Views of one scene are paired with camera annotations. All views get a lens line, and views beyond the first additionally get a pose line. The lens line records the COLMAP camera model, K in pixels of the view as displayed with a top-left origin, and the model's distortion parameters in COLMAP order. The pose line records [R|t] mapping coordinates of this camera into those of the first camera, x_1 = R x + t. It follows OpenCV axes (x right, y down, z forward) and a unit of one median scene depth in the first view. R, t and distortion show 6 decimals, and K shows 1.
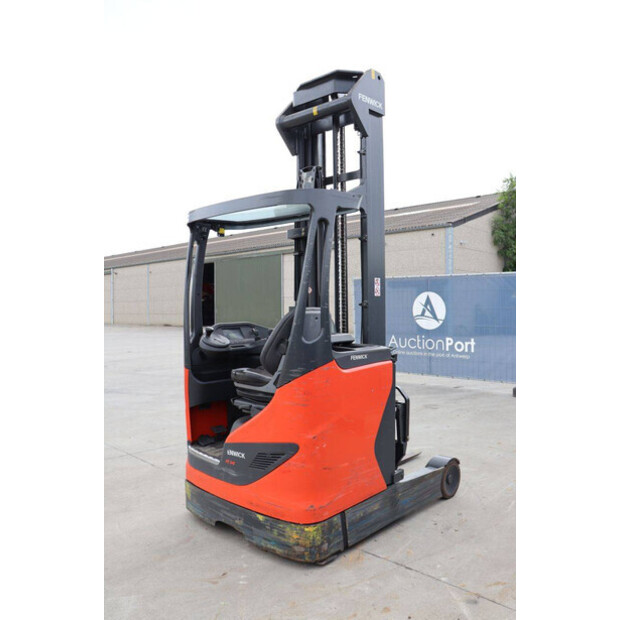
lens RADIAL K [[528.5, 0, 310.8], [0, 528.5, 307.2], [0, 0, 1]] dist [-0.115294, -0.002488]
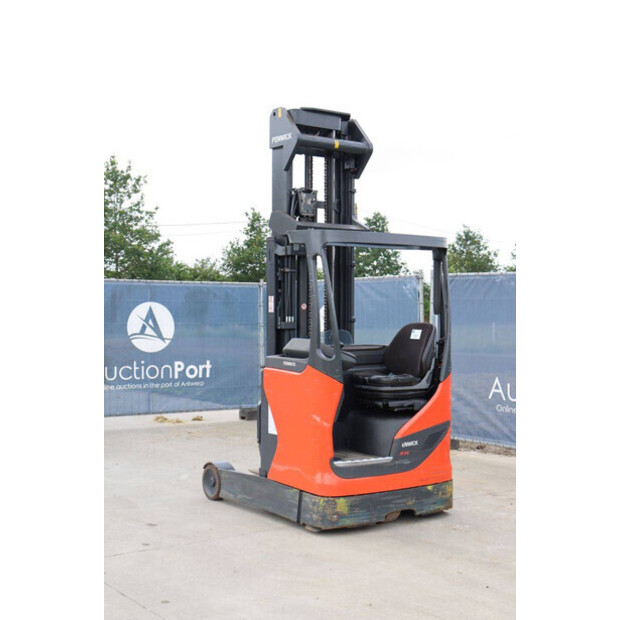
lens RADIAL K [[898.6, 0, 309.1], [0, 898.6, 309.0], [0, 0, 1]] dist [0.067337, 0.000000]
pose [[0.192848, 0.008318, 0.981193, -1.962159], [0.005897, 0.999936, -0.009635, -0.011229], [-0.981211, 0.007644, 0.192786, 0.723752]]
